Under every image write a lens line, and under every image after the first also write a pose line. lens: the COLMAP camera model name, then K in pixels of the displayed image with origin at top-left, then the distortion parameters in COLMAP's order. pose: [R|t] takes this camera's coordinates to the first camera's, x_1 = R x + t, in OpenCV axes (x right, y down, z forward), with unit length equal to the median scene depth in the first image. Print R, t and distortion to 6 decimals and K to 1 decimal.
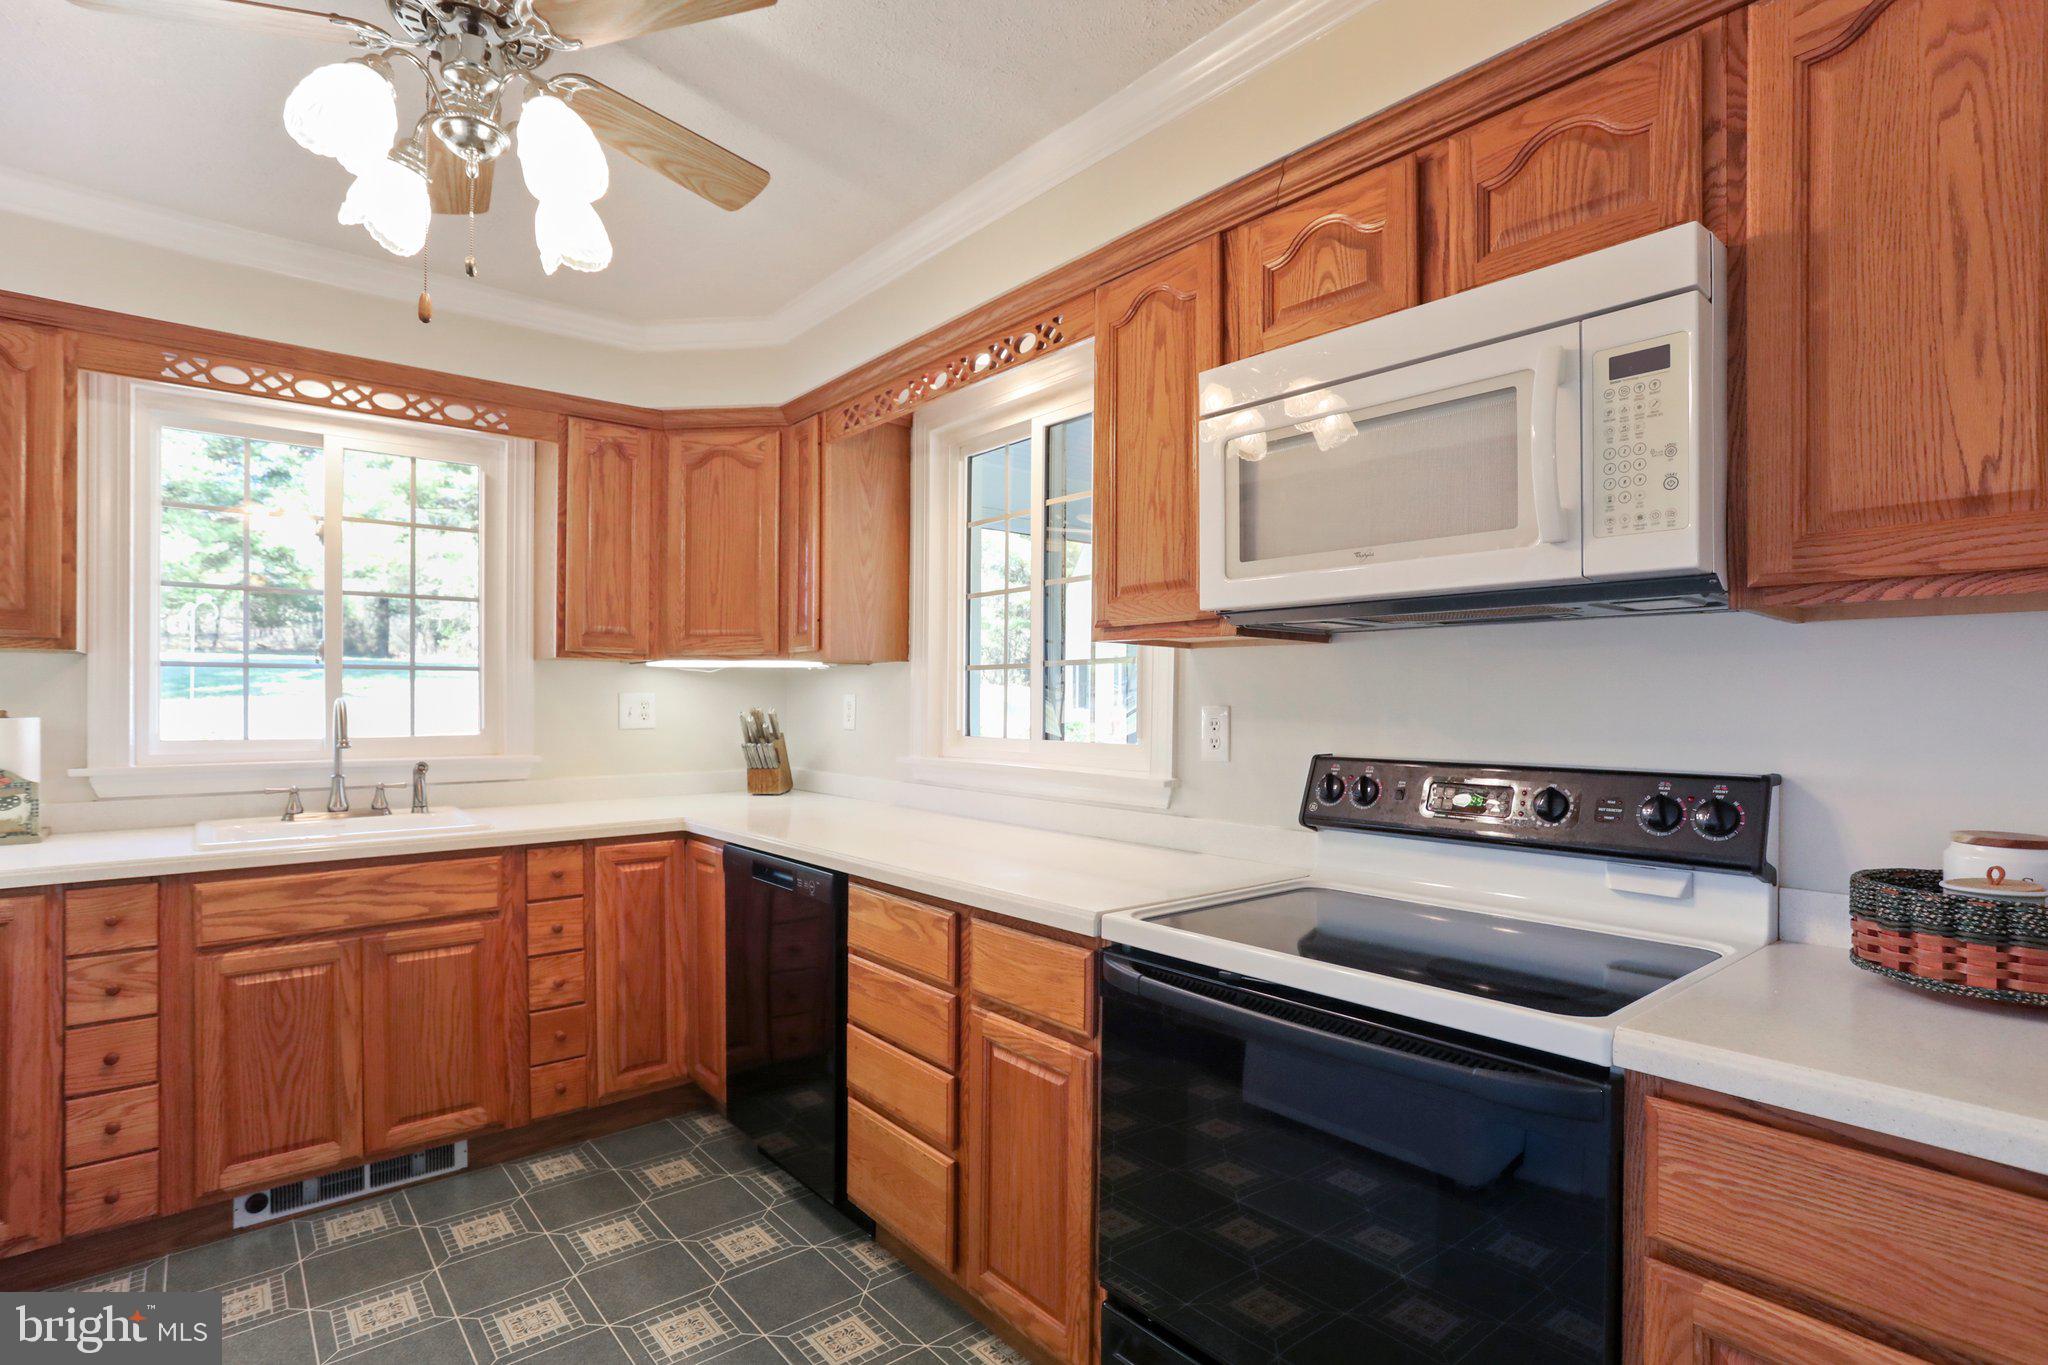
lens RADIAL K [[1005.4, 0, 1023.4], [0, 1005.4, 704.6], [0, 0, 1]] dist [-0.056630, 0.034205]
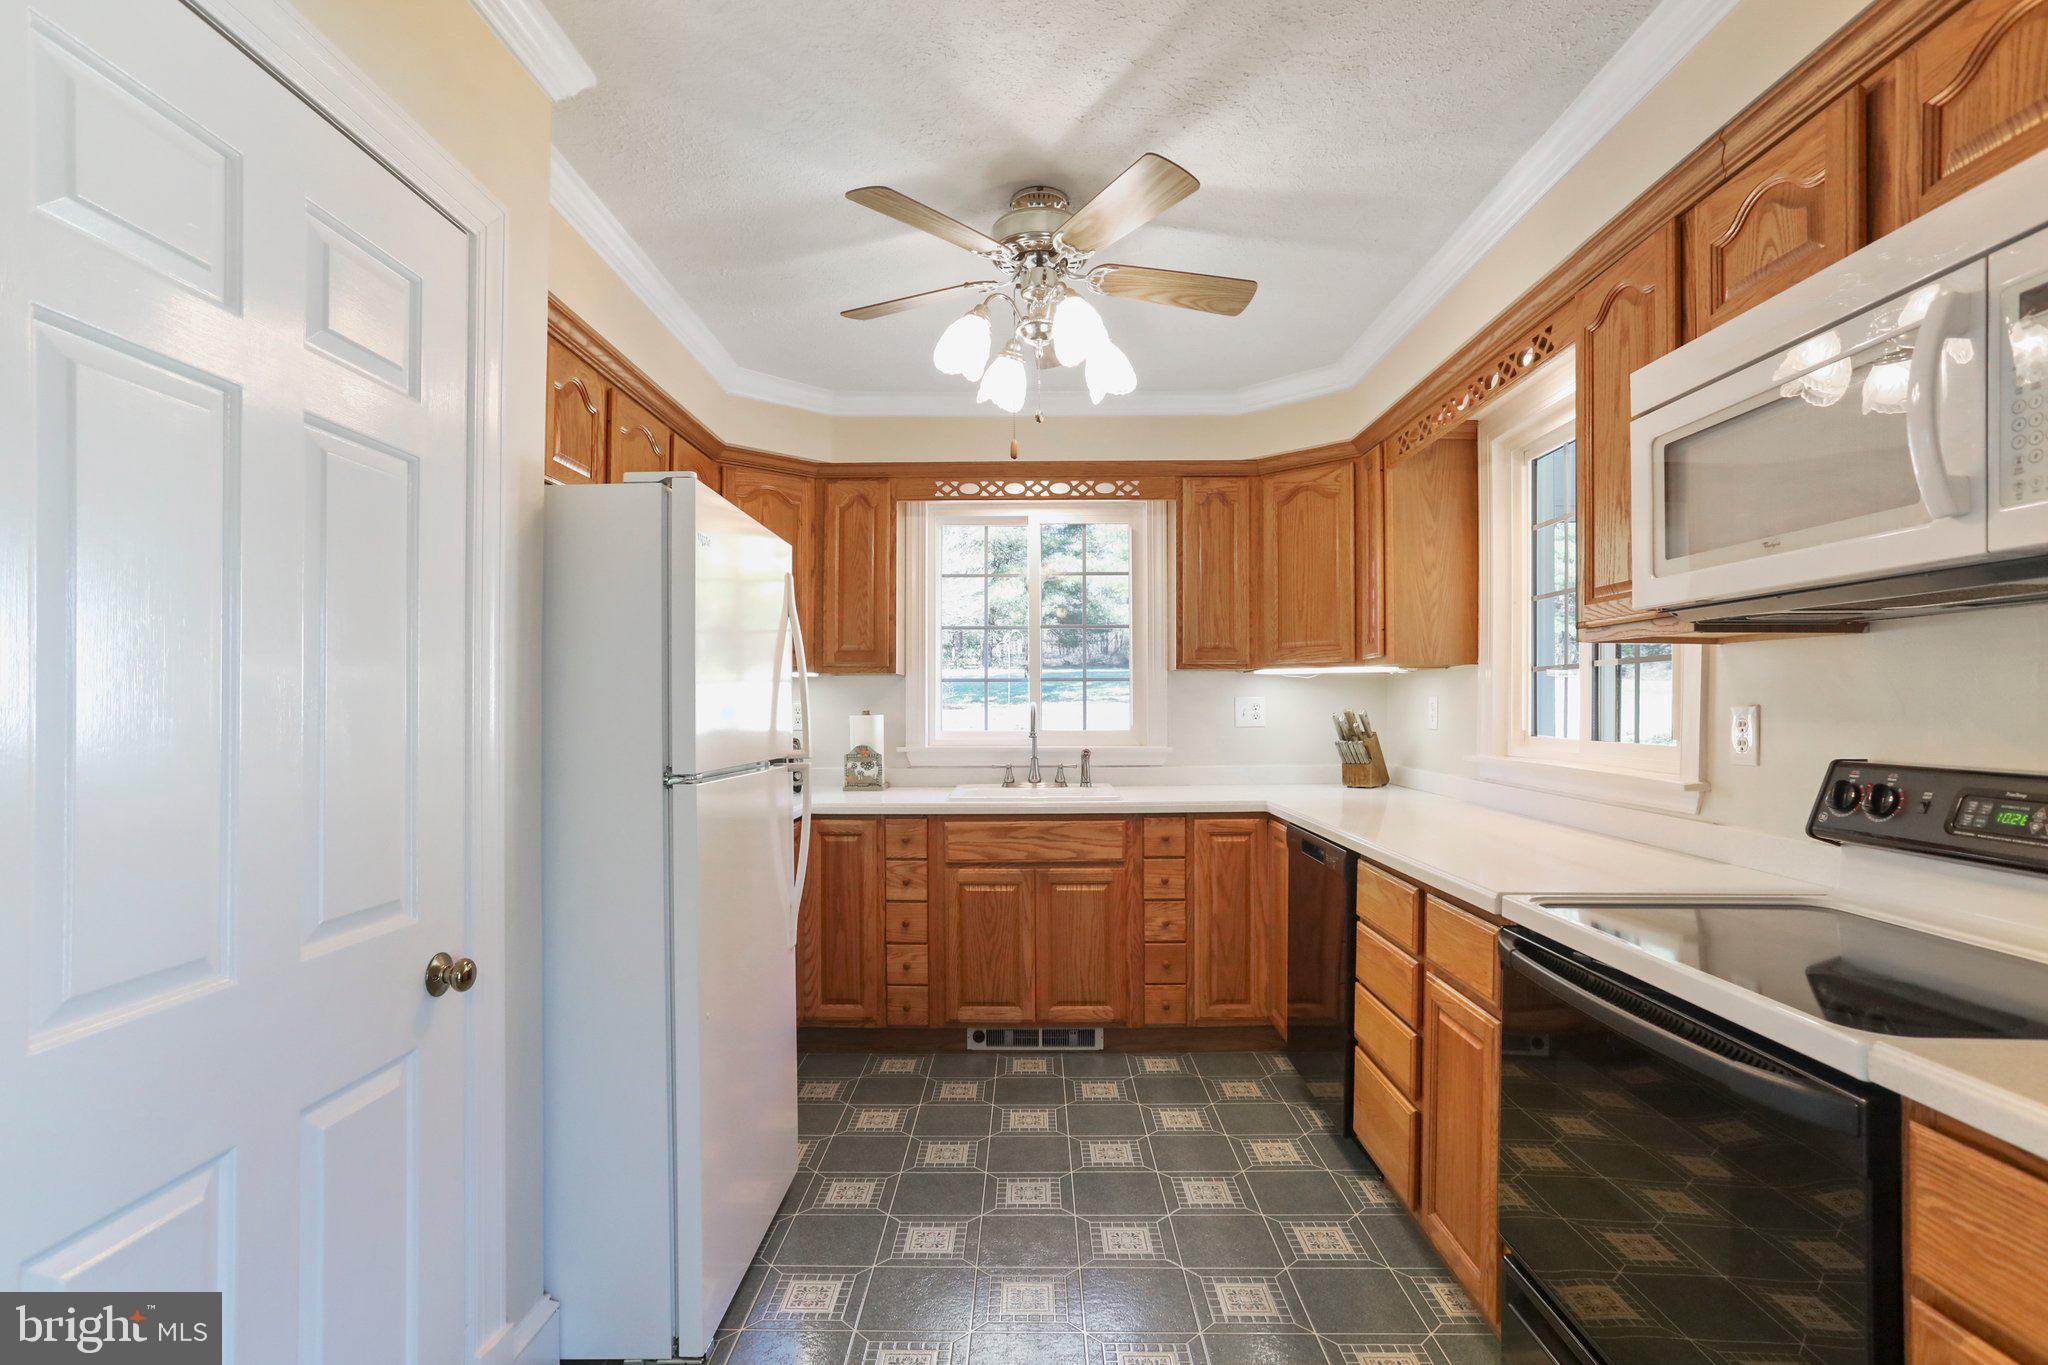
lens RADIAL K [[989.4, 0, 1018.0], [0, 989.4, 705.1], [0, 0, 1]] dist [-0.061983, 0.035266]
pose [[0.756026, -0.003620, -0.654531, 0.261688], [0.001832, 0.999992, -0.003416, 0.002936], [0.654538, 0.001383, 0.756027, -0.106441]]
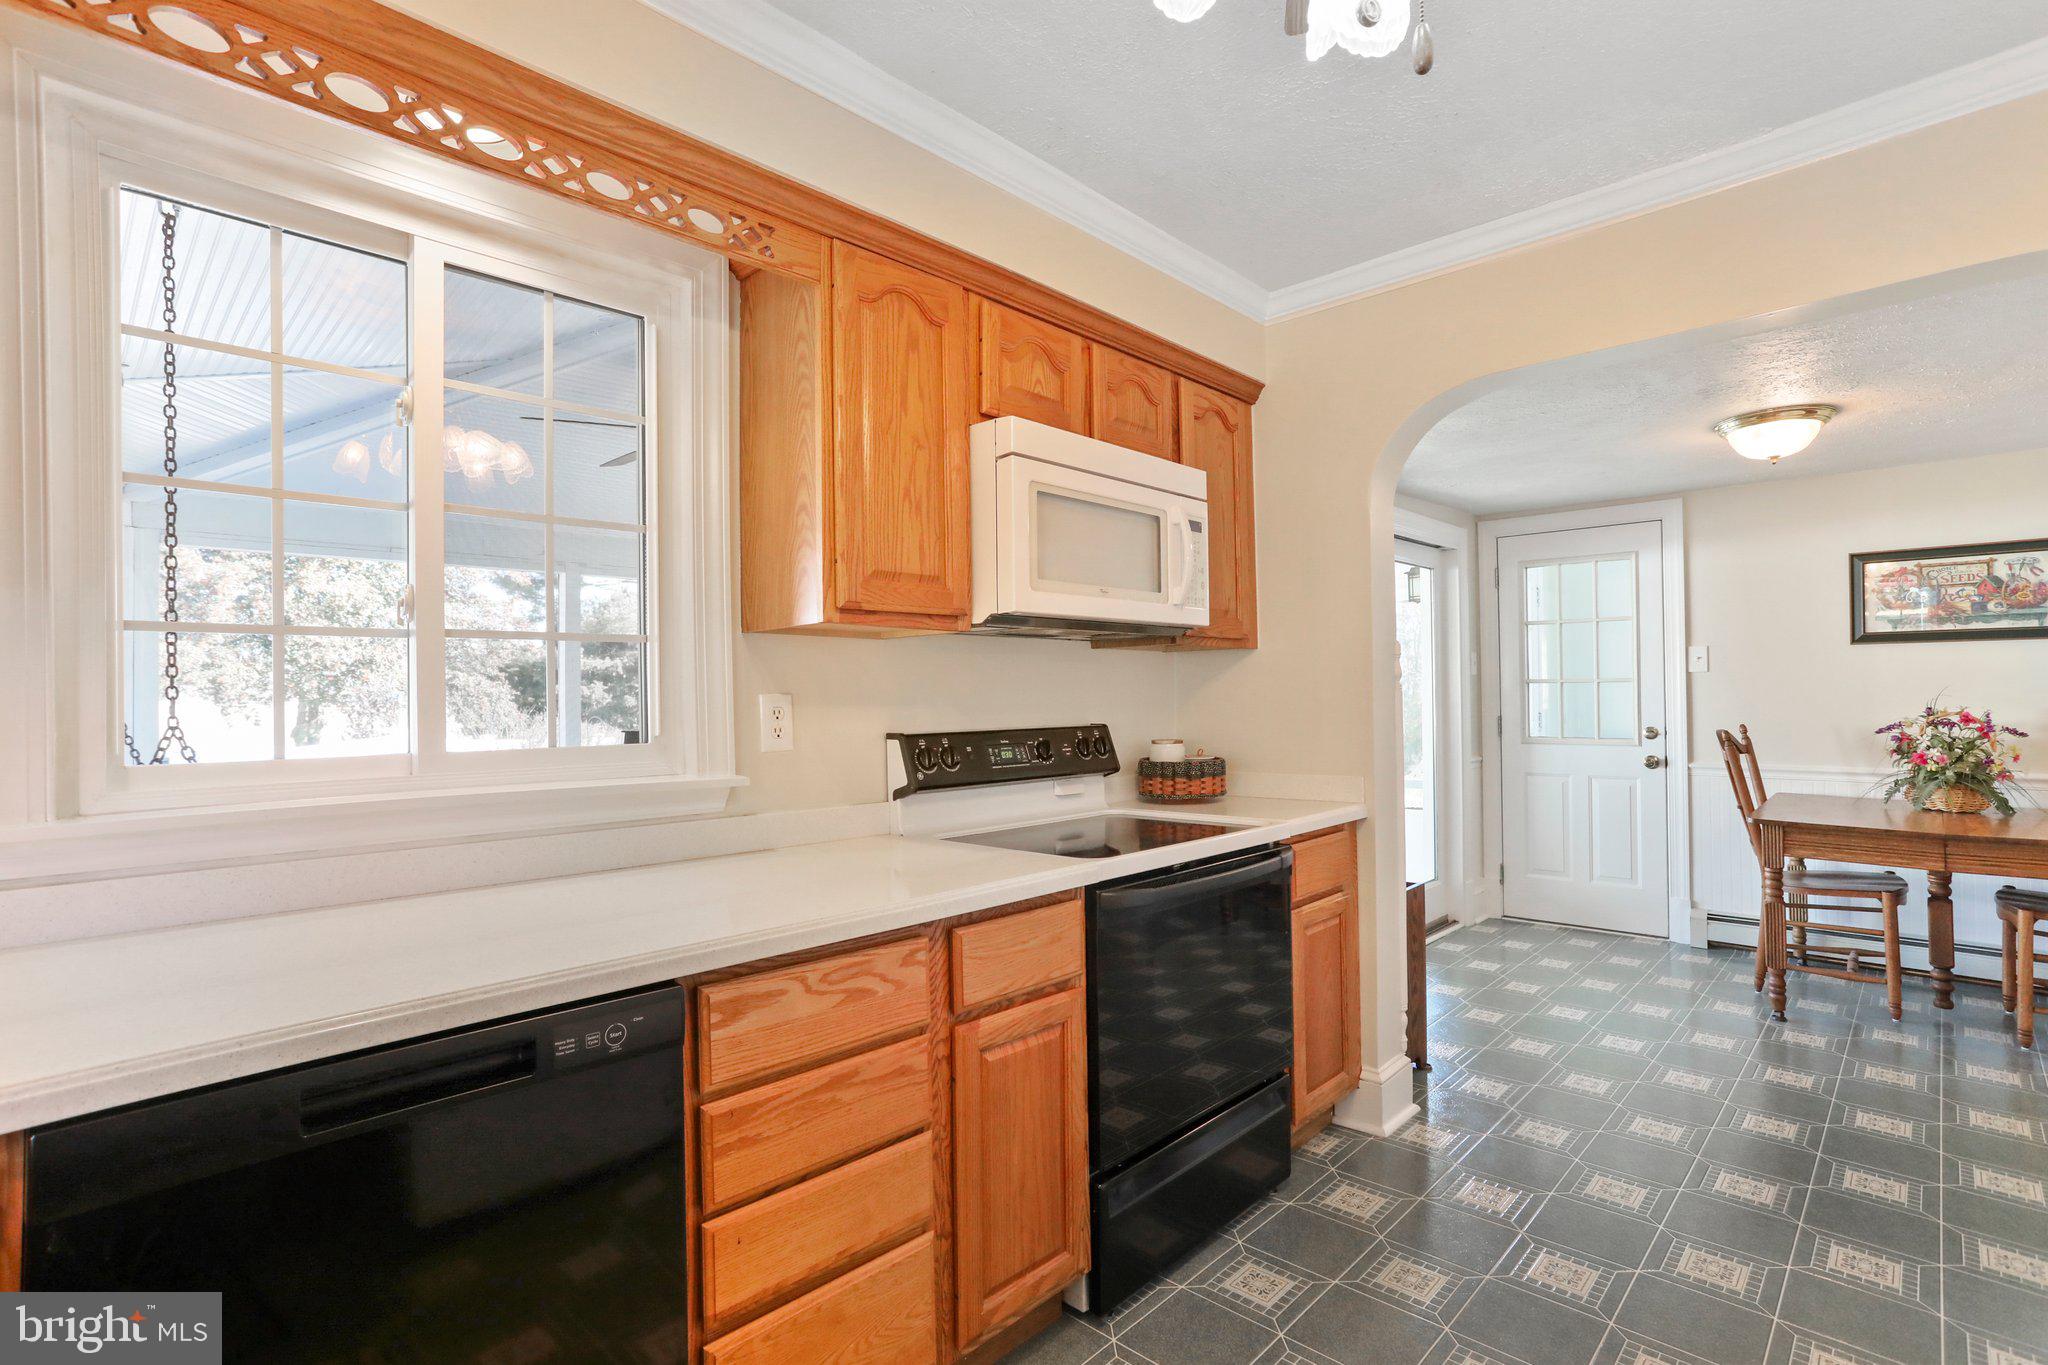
lens RADIAL K [[967.8, 0, 1024.0], [0, 967.8, 682.5], [0, 0, 1]] dist [-0.025238, -0.000031]
pose [[-0.098949, 0.006650, 0.995070, -0.748172], [0.011378, 0.999920, -0.005551, -0.001336], [-0.995027, 0.010772, -0.099016, 0.836053]]
